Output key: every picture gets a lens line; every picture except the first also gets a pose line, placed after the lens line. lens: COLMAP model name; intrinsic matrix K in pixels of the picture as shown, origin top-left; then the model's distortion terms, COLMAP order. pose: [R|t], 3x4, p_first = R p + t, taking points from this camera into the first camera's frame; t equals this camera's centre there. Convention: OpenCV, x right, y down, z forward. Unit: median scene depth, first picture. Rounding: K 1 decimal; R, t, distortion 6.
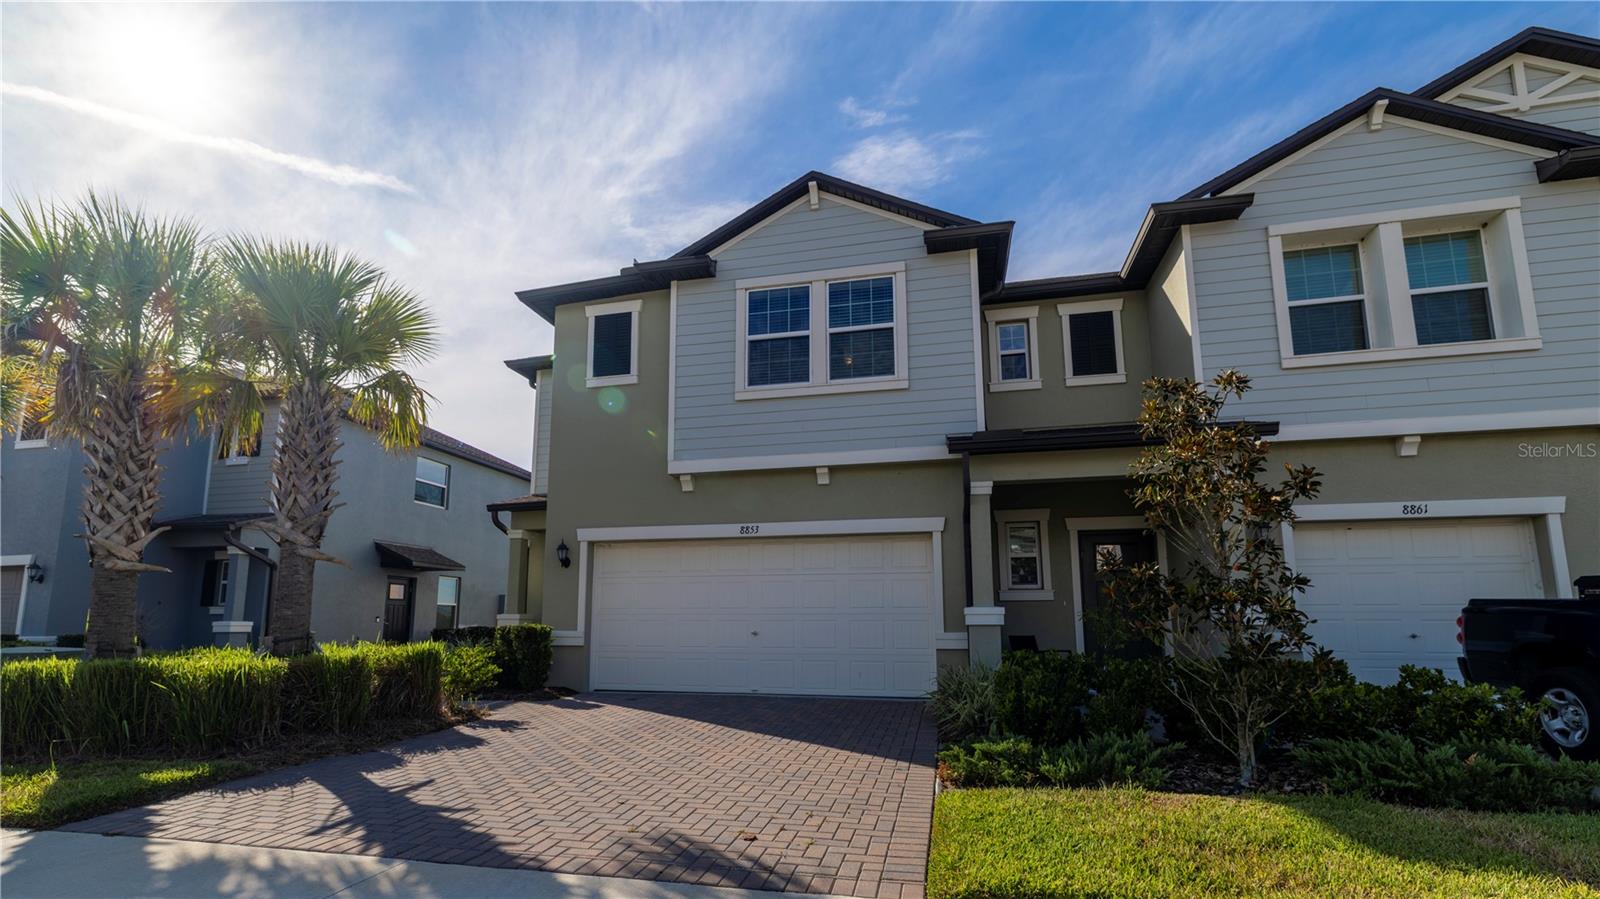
lens RADIAL K [[707.4, 0, 773.3], [0, 707.4, 460.3], [0, 0, 1]] dist [-0.002823, 0.000897]
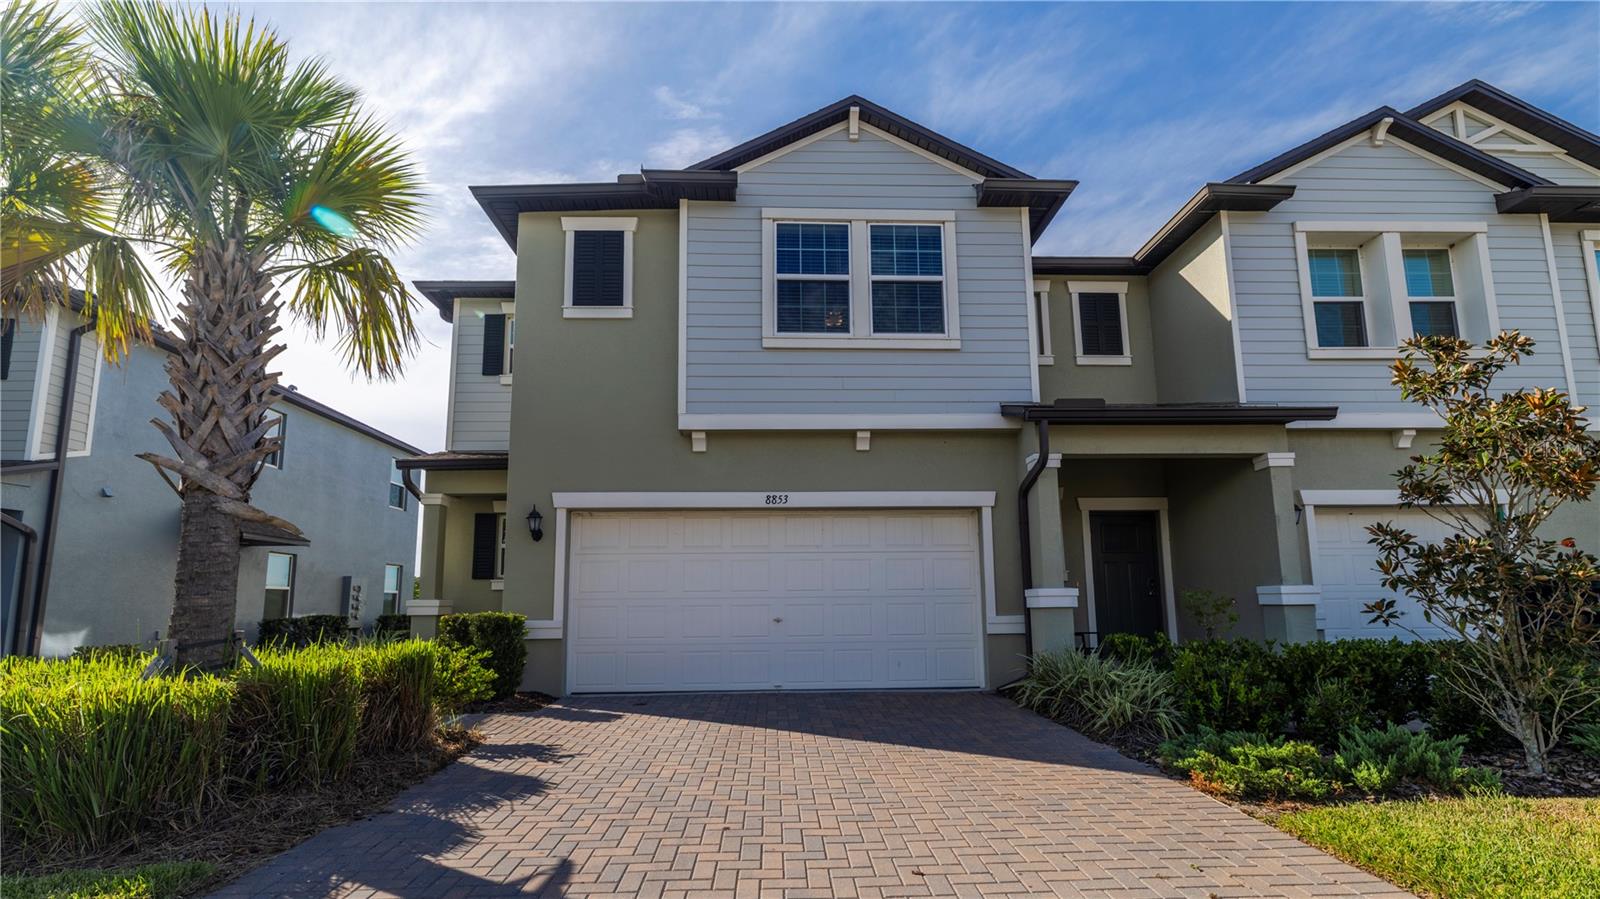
lens RADIAL K [[707.4, 0, 801.6], [0, 707.4, 455.2], [0, 0, 1]] dist [-0.002823, 0.000897]
pose [[0.962090, 0.046765, 0.268691, -0.248945], [-0.051206, 0.998643, 0.009539, 0.036718], [-0.267881, -0.022936, 0.963179, 0.178409]]
